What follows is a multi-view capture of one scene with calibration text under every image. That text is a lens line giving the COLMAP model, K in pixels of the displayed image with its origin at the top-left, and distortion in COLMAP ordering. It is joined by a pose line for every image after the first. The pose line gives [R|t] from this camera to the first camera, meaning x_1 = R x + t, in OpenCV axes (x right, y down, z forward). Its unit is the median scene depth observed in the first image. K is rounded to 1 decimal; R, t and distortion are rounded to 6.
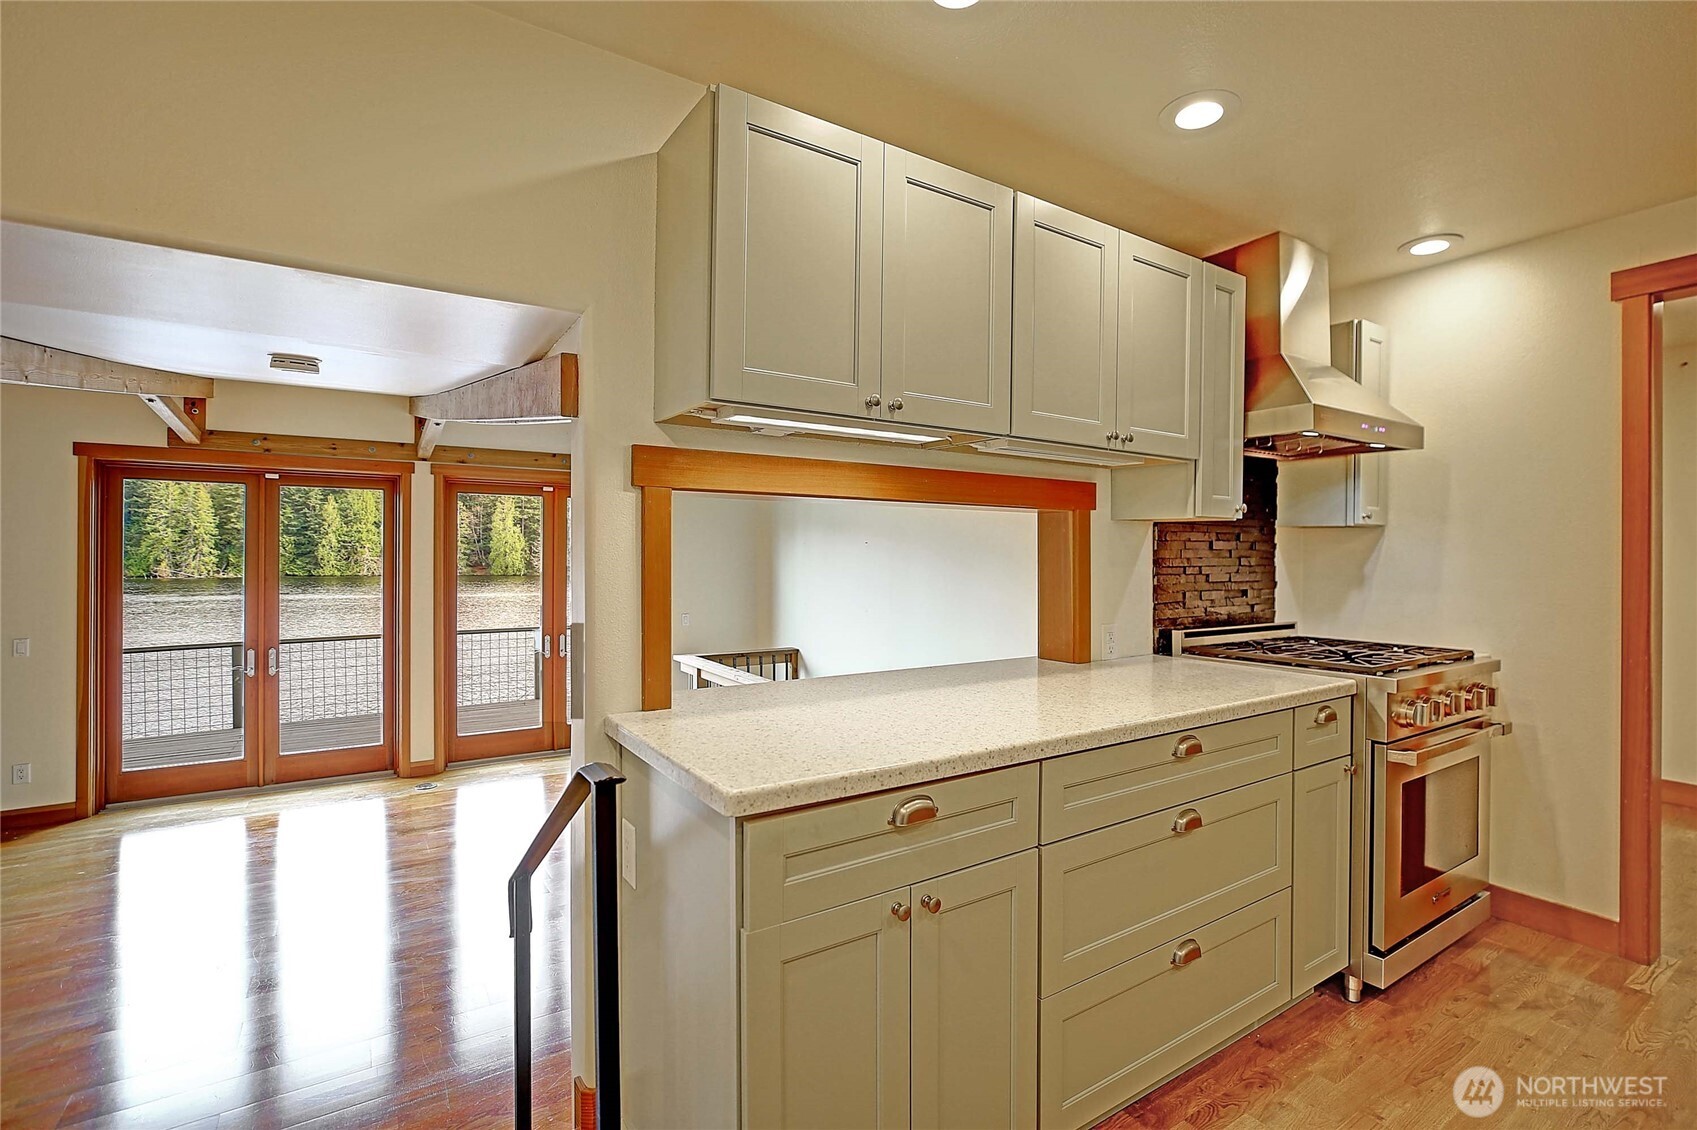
lens RADIAL K [[780.4, 0, 860.1], [0, 780.4, 556.1], [0, 0, 1]] dist [-0.033193, 0.007072]
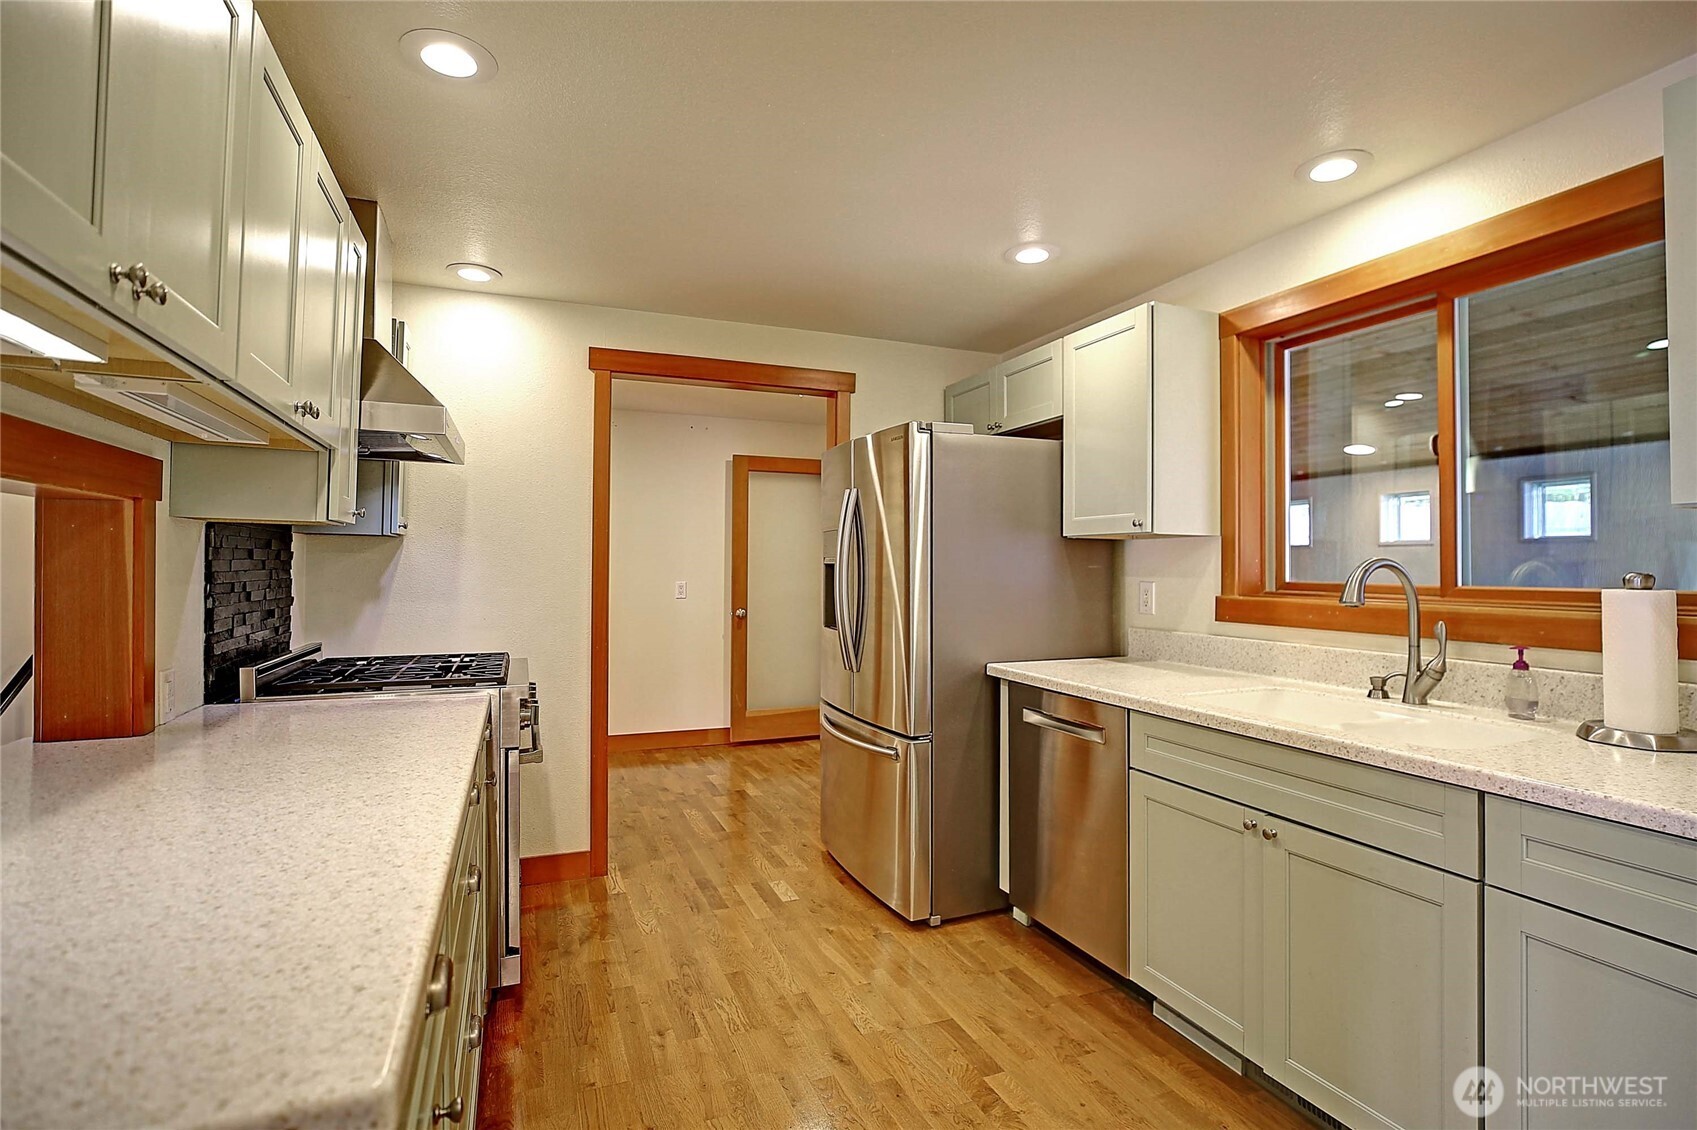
lens RADIAL K [[793.4, 0, 906.6], [0, 793.4, 553.0], [0, 0, 1]] dist [-0.023319, 0.002934]
pose [[0.167558, 0.011844, 0.985791, -0.229483], [0.003693, 0.999913, -0.012641, -0.003123], [-0.985855, 0.005759, 0.167500, 0.237105]]
